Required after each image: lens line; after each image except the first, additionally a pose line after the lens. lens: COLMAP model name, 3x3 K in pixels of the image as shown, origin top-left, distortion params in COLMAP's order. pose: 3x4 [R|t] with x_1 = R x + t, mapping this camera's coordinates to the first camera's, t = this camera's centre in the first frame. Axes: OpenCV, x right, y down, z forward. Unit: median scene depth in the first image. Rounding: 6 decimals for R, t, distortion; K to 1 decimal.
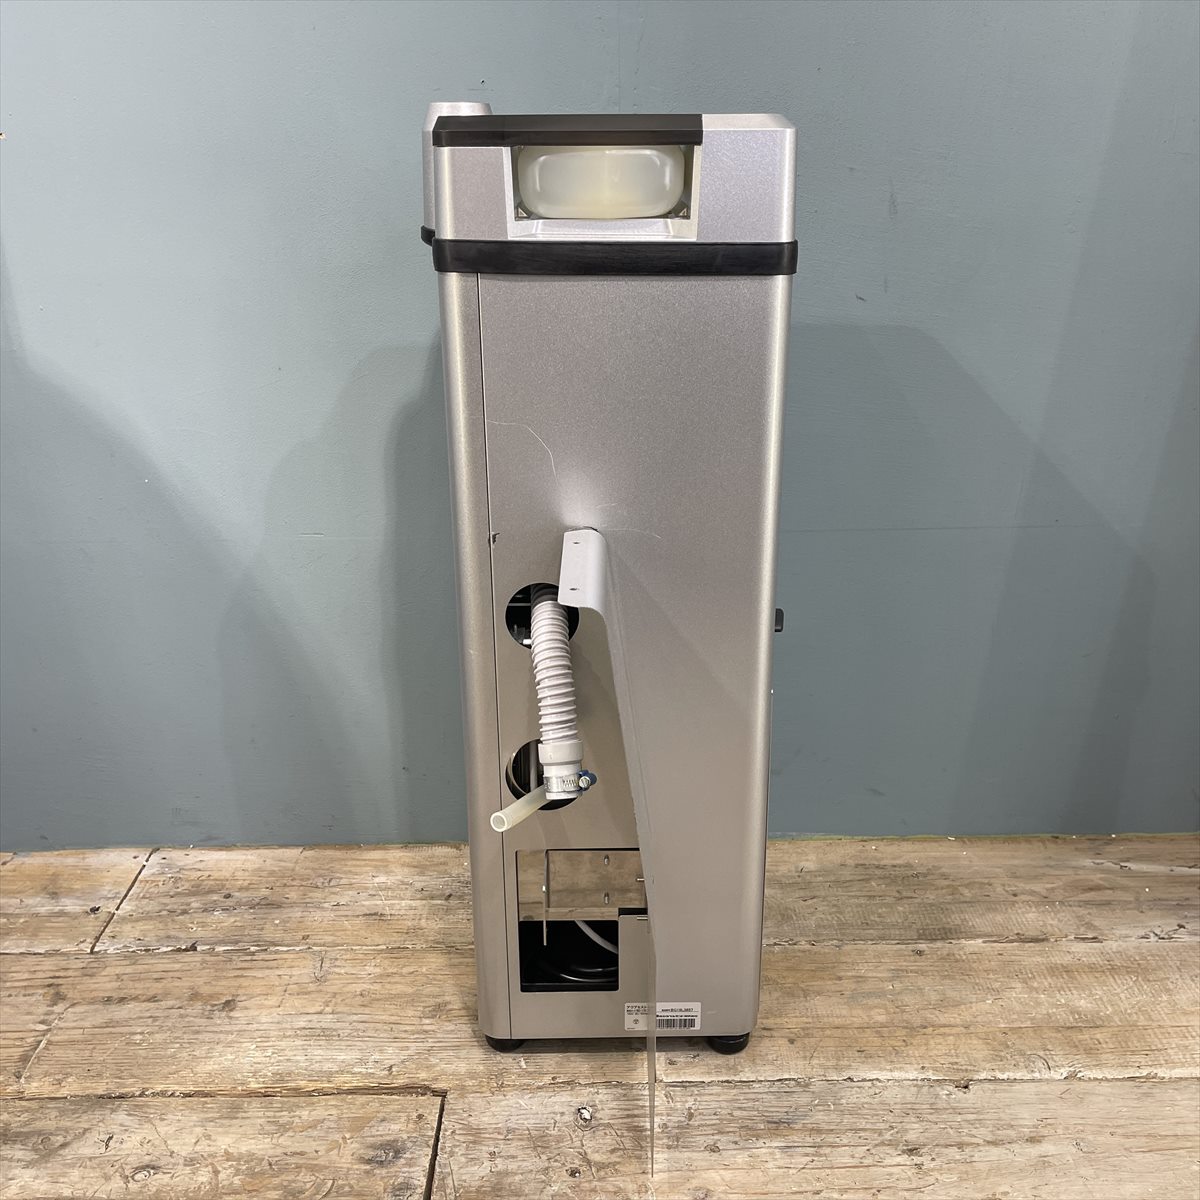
lens RADIAL K [[1232.9, 0, 588.1], [0, 1232.9, 602.1], [0, 0, 1]] dist [0.021113, 0.000000]
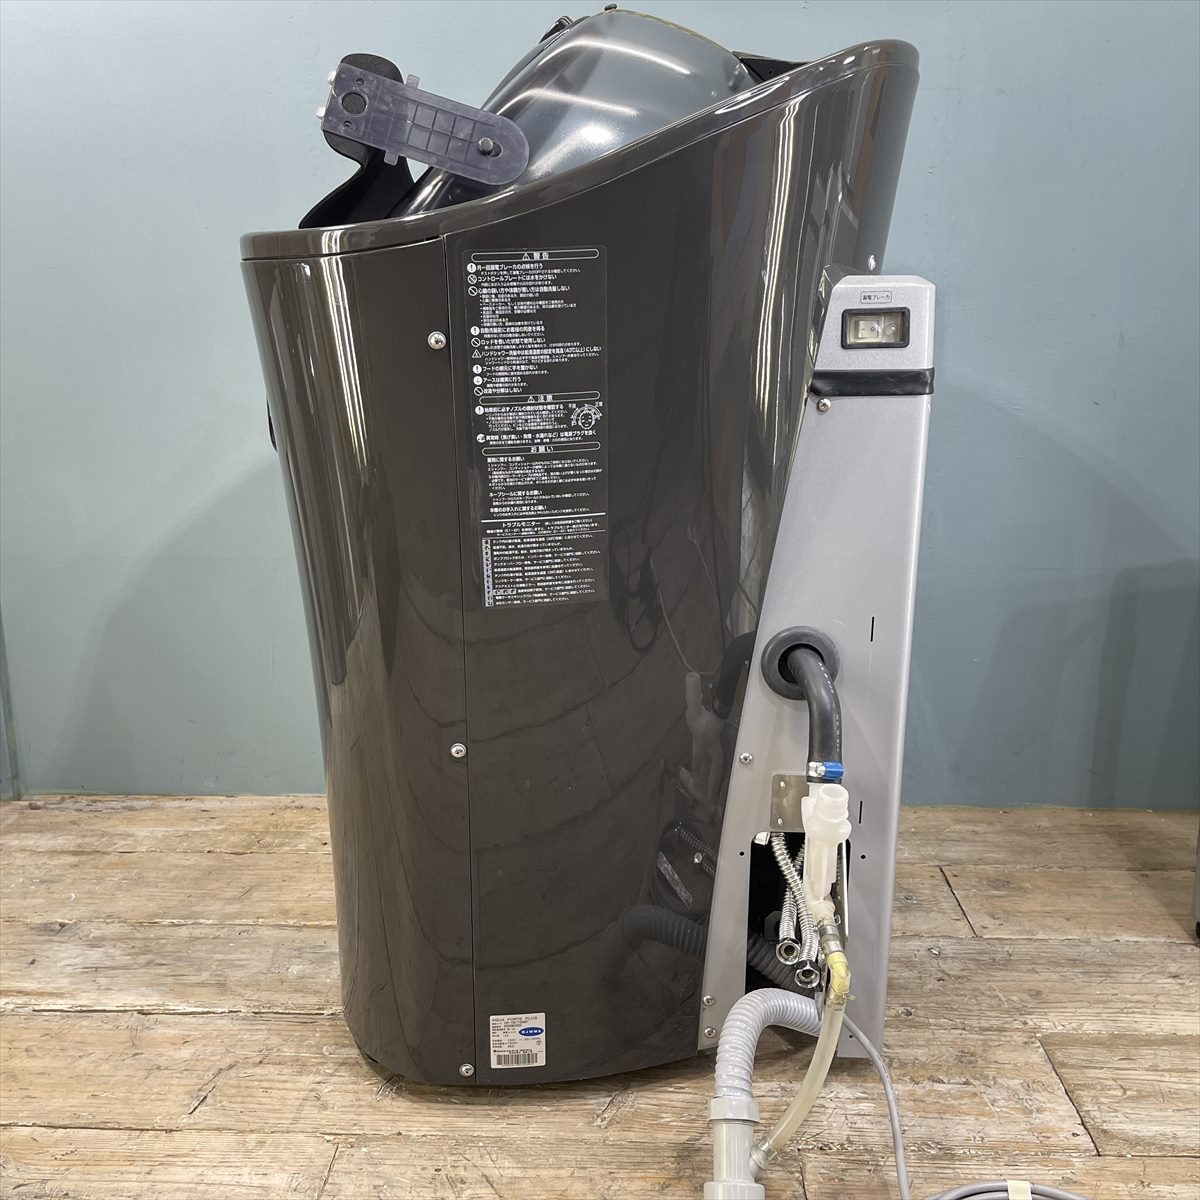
lens RADIAL K [[1232.9, 0, 576.3], [0, 1232.9, 594.6], [0, 0, 1]] dist [0.021113, 0.000000]
pose [[0.999103, 0.027598, -0.032118, -0.354934], [-0.031031, 0.993240, -0.111850, 0.164693], [0.028814, 0.112747, 0.993206, -0.445973]]
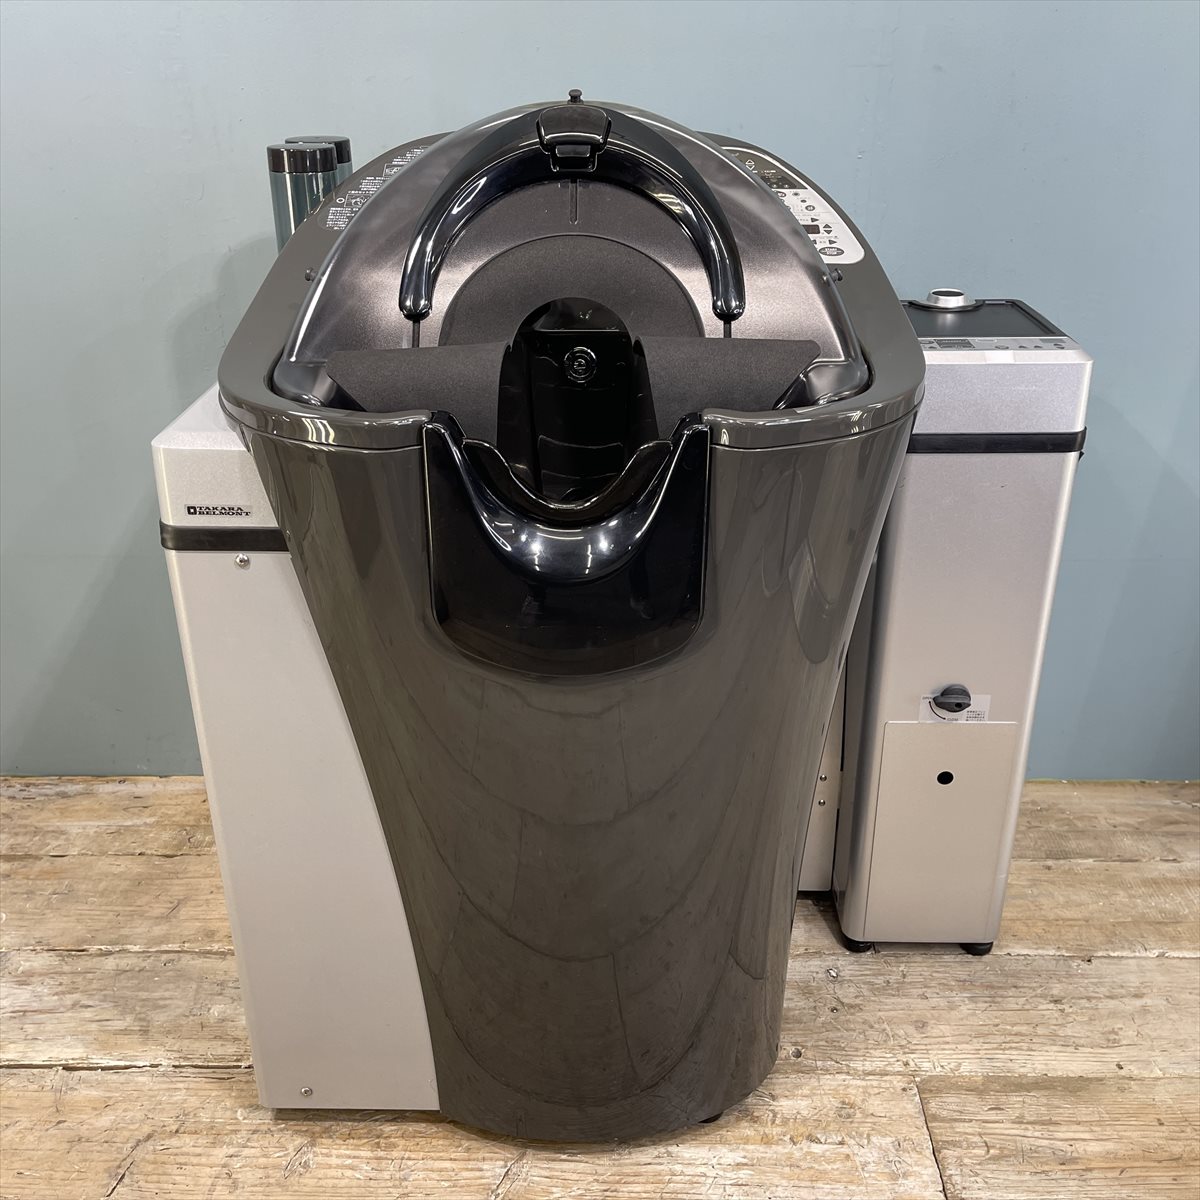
lens RADIAL K [[1232.9, 0, 591.0], [0, 1232.9, 590.5], [0, 0, 1]] dist [0.021113, 0.000000]
pose [[0.999764, 0.014891, -0.015794, -0.257605], [-0.013476, 0.996183, 0.086241, -0.158879], [0.017018, -0.086008, 0.996149, -0.419593]]
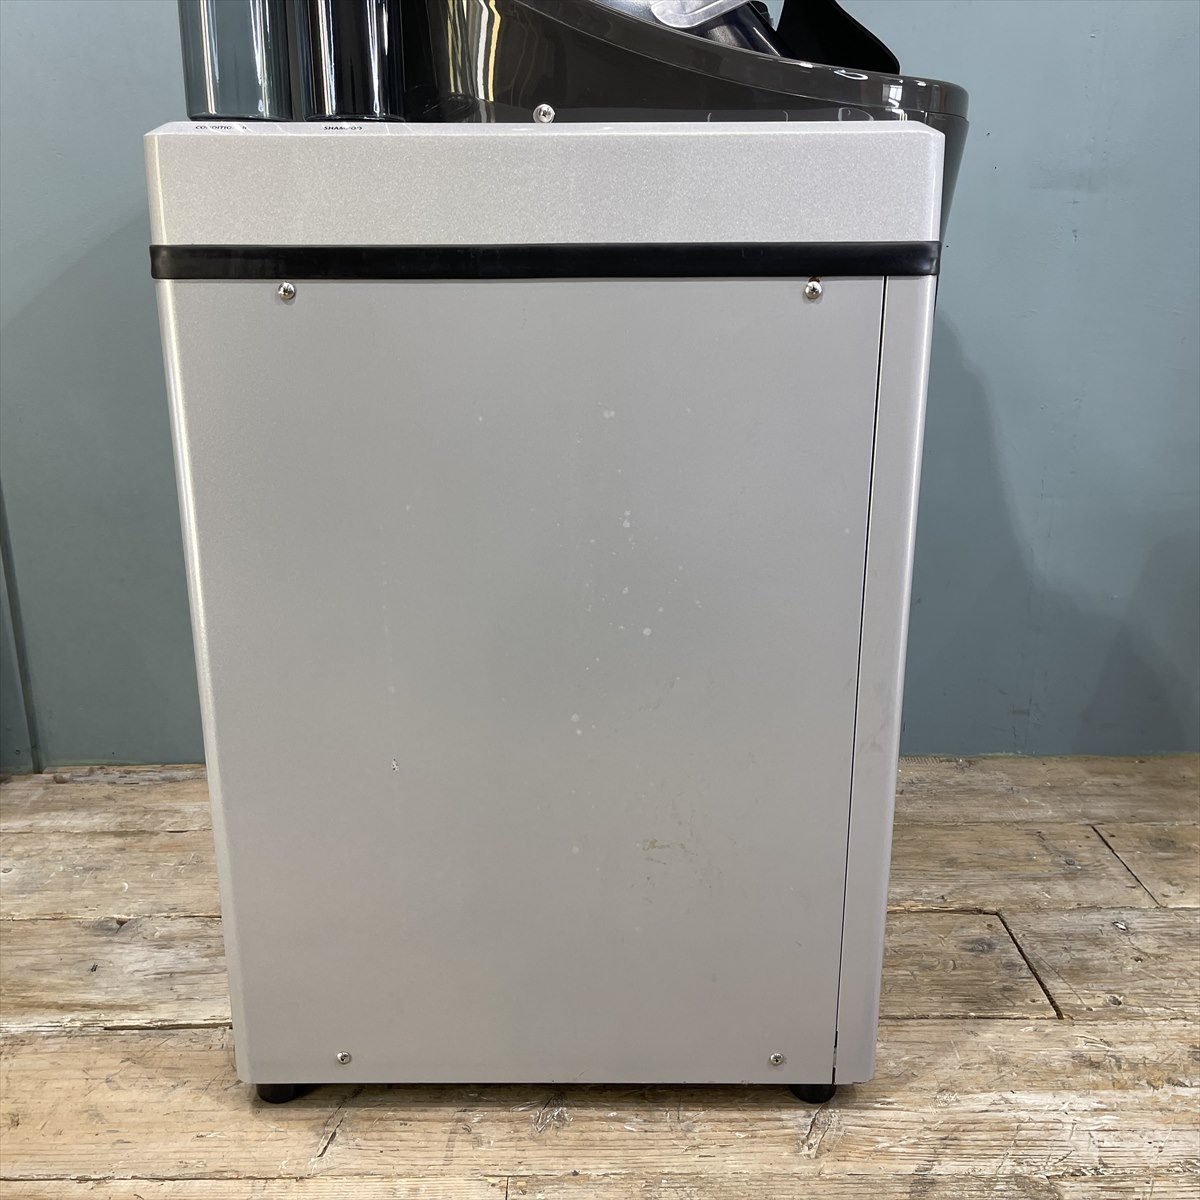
lens RADIAL K [[1232.9, 0, 583.3], [0, 1232.9, 598.7], [0, 0, 1]] dist [0.021113, 0.000000]
pose [[0.999805, 0.012081, 0.015643, -0.539085], [-0.011169, 0.998302, -0.057169, 0.145914], [-0.016307, 0.056983, 0.998242, -0.264631]]
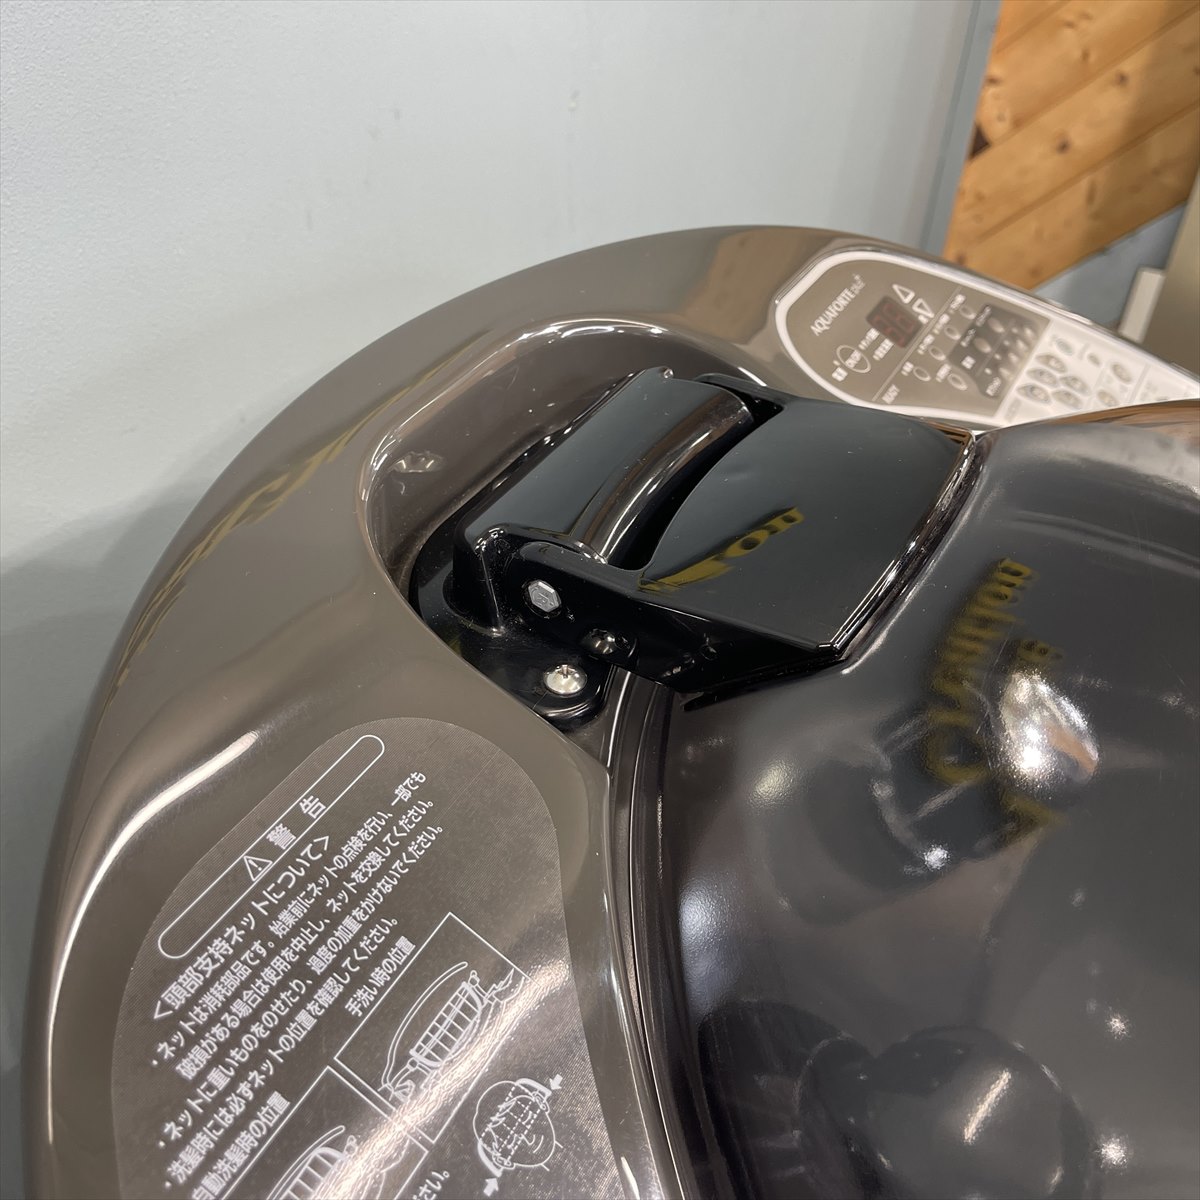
lens RADIAL K [[1232.9, 0, 601.7], [0, 1232.9, 606.5], [0, 0, 1]] dist [0.021113, 0.000000]
pose [[0.486837, -0.536904, 0.689002, -0.519171], [0.265242, 0.842411, 0.469032, -0.598399], [-0.832248, -0.045589, 0.552526, 0.646630]]
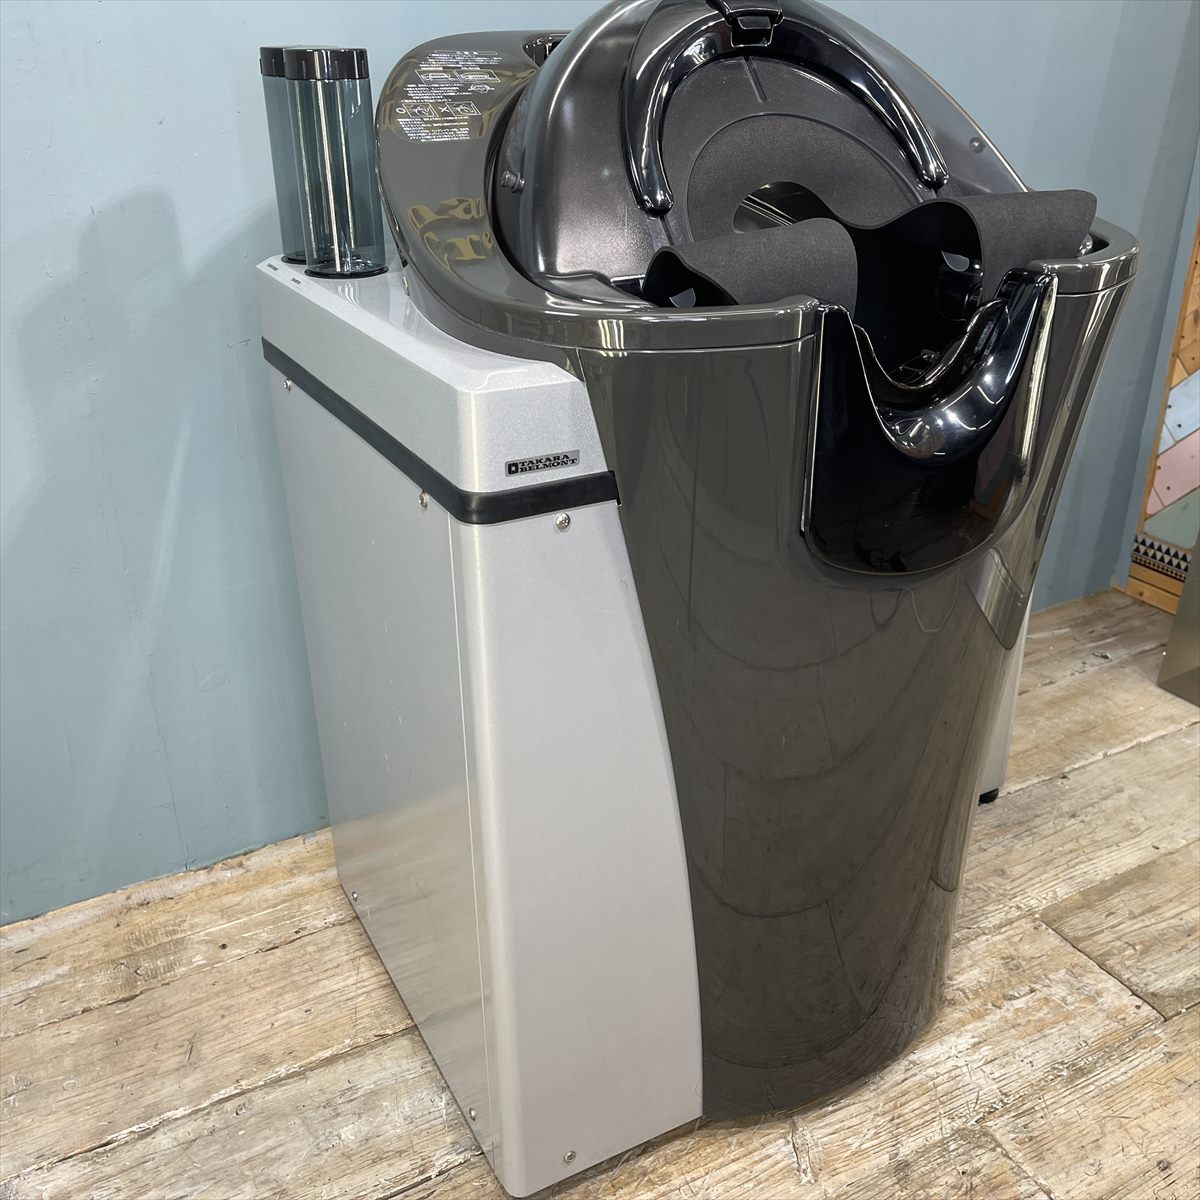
lens RADIAL K [[1232.9, 0, 597.1], [0, 1232.9, 595.8], [0, 0, 1]] dist [0.021113, 0.000000]
pose [[0.880306, -0.202223, 0.429147, -0.861073], [0.167130, 0.978800, 0.118398, -0.139077], [-0.443992, -0.032503, 0.895441, -0.183767]]
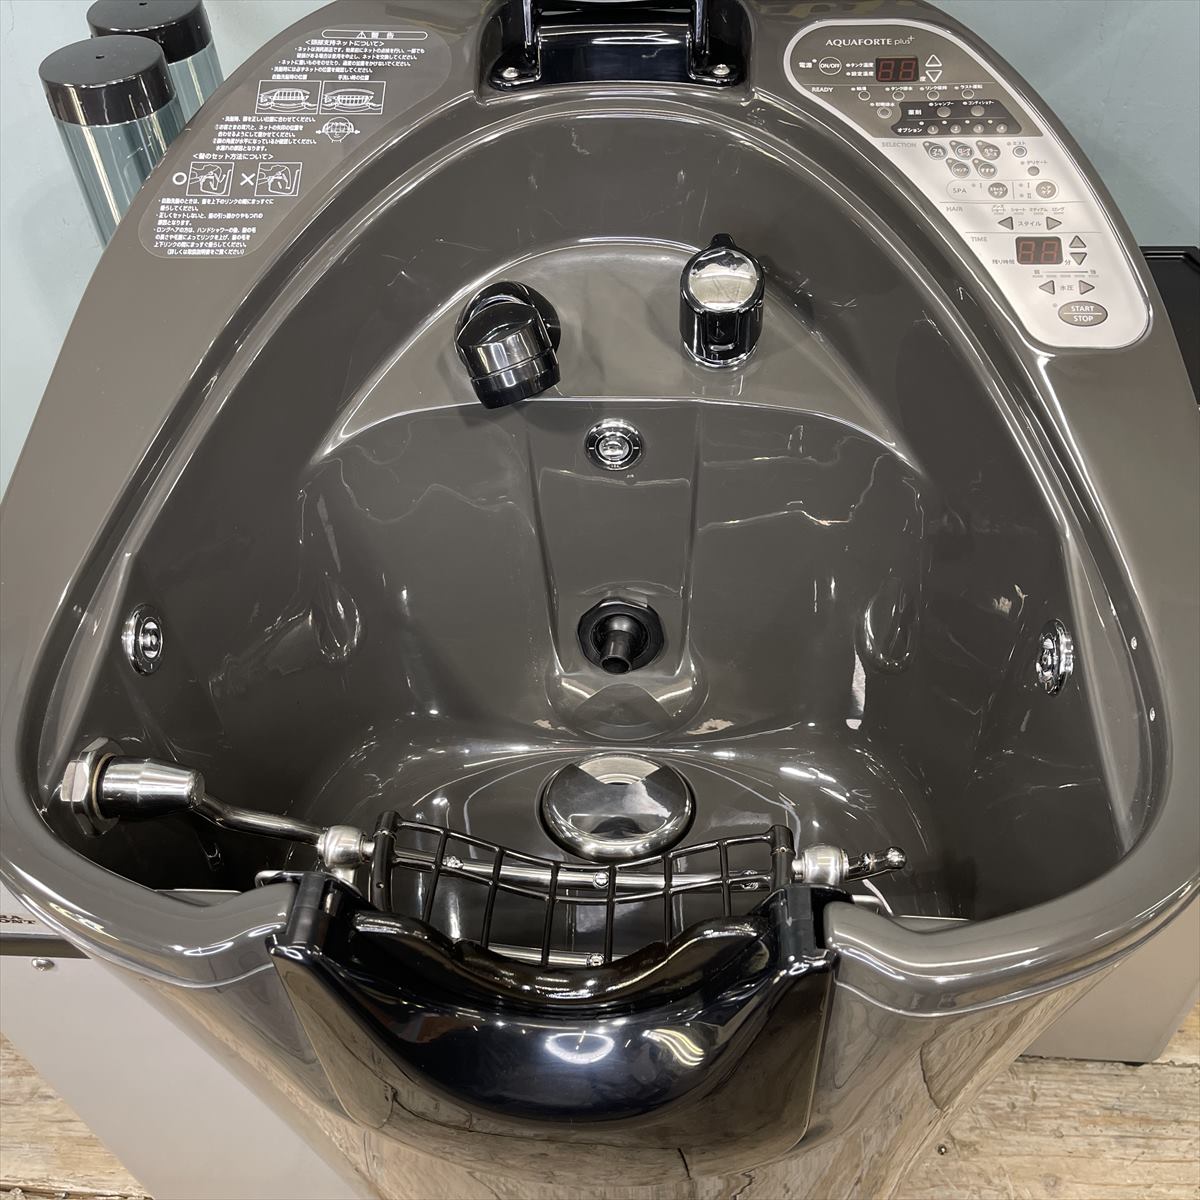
lens RADIAL K [[1232.9, 0, 587.1], [0, 1232.9, 606.7], [0, 0, 1]] dist [0.021113, 0.000000]
pose [[0.996495, 0.031445, -0.077513, -0.248434], [0.006200, 0.896339, 0.443326, -0.498728], [0.083418, -0.442253, 0.893003, 0.098254]]
